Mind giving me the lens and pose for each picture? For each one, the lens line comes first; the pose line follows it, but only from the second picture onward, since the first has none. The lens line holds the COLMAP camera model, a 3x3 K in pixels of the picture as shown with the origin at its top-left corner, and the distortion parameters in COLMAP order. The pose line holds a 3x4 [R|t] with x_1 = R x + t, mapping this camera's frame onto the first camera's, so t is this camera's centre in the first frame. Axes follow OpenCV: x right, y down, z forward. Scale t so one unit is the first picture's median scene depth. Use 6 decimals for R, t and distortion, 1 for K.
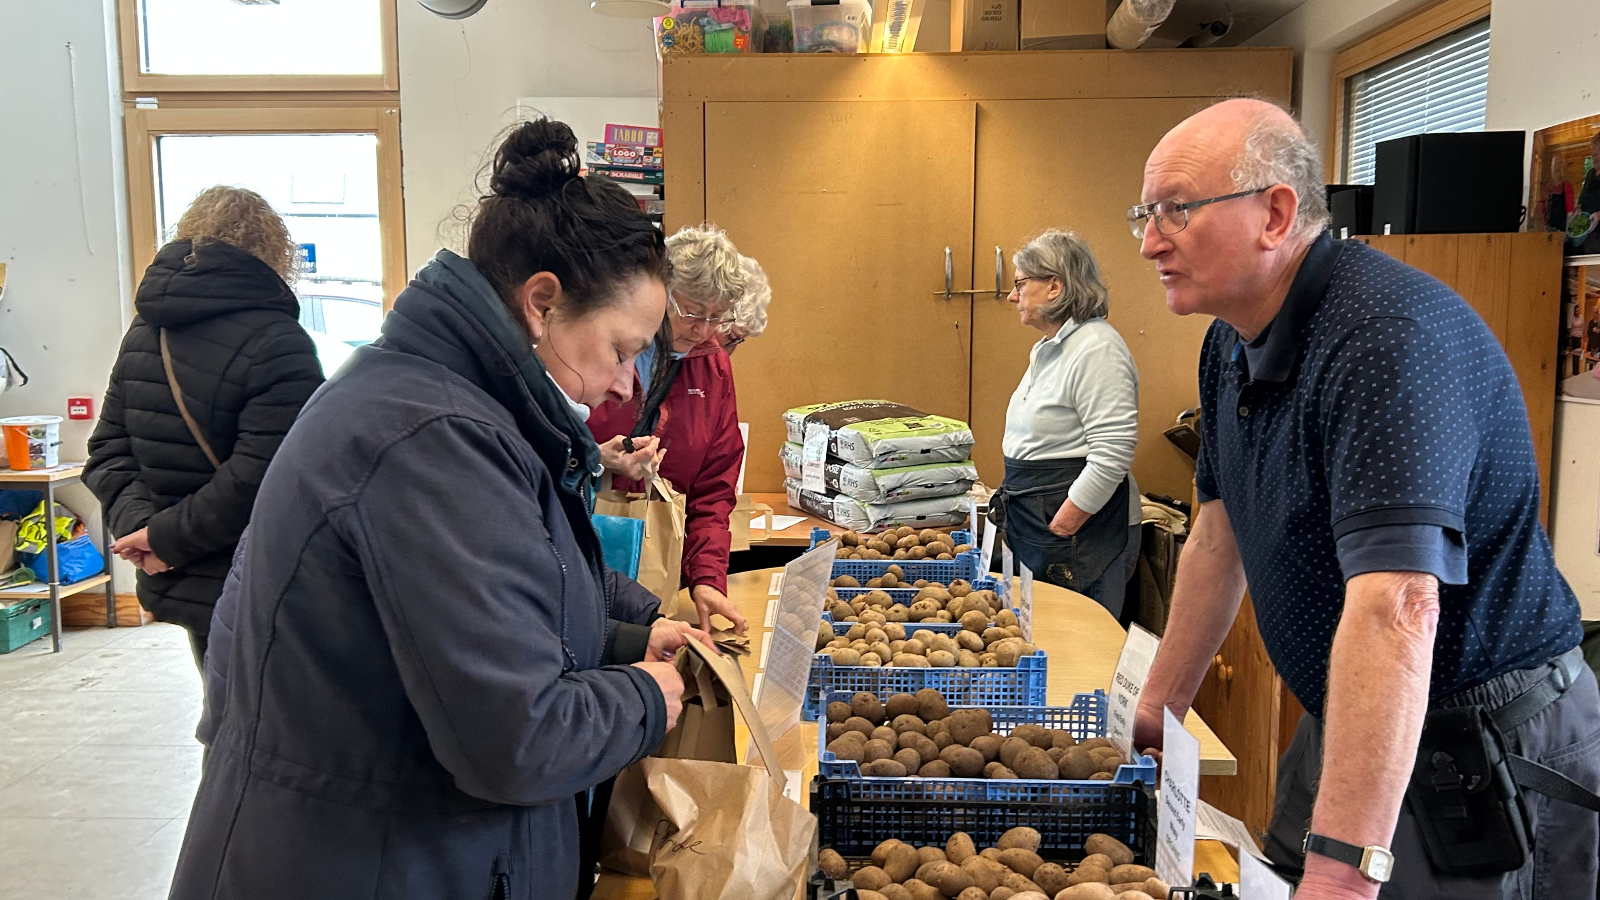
lens RADIAL K [[1329.6, 0, 807.0], [0, 1329.6, 452.9], [0, 0, 1]] dist [0.003107, -0.000306]
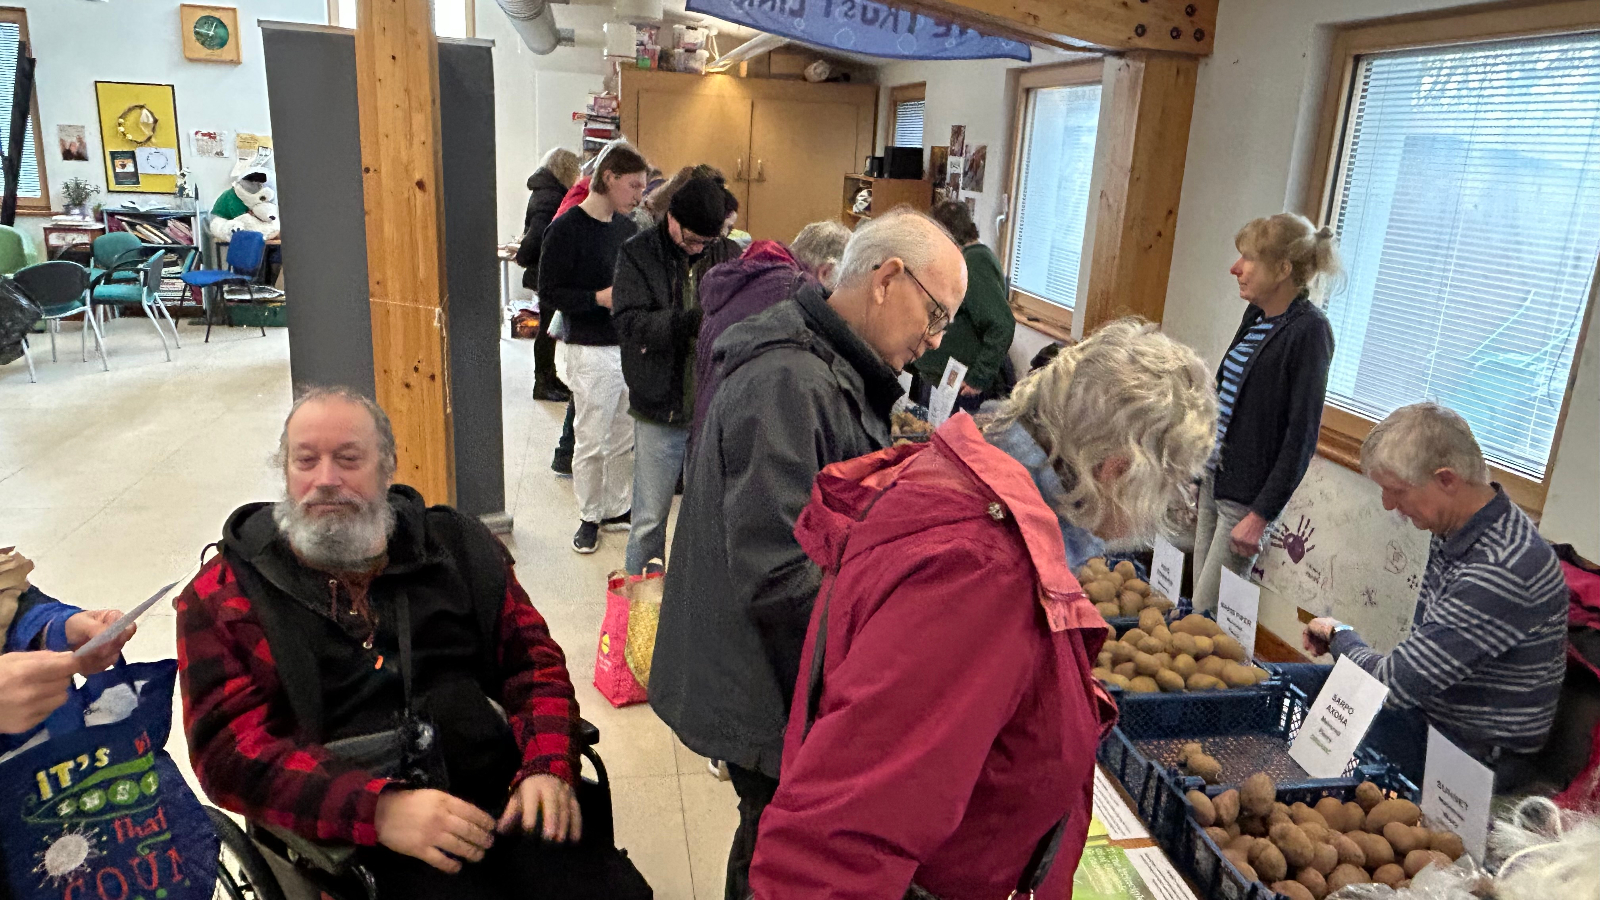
lens RADIAL K [[1110.8, 0, 827.4], [0, 1110.8, 467.9], [0, 0, 1]] dist [-0.010089, 0.011268]
pose [[0.973097, -0.014023, 0.229968, -0.214211], [-0.029089, 0.982680, 0.183012, 0.026023], [-0.228551, -0.184778, 0.955835, -1.099152]]
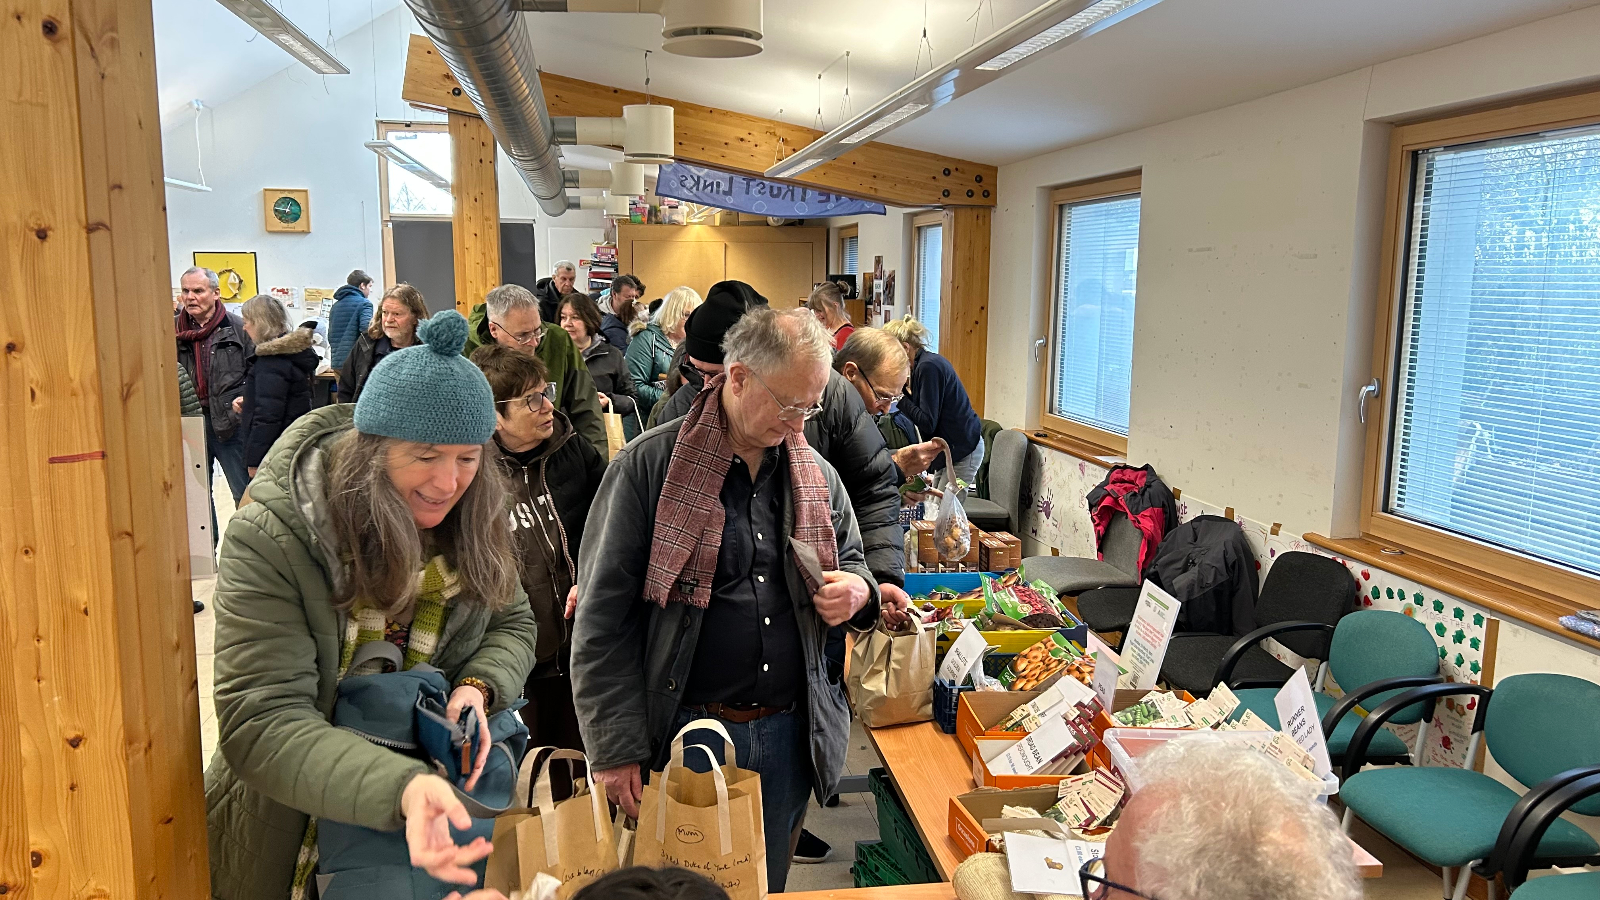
lens RADIAL K [[1304.5, 0, 800.1], [0, 1304.5, 460.6], [0, 0, 1]] dist [0.065713, -0.067194]
pose [[0.983467, -0.021045, 0.179861, -0.242451], [0.014152, 0.999118, 0.039522, 0.112180], [-0.180534, -0.036324, 0.982898, -1.919215]]
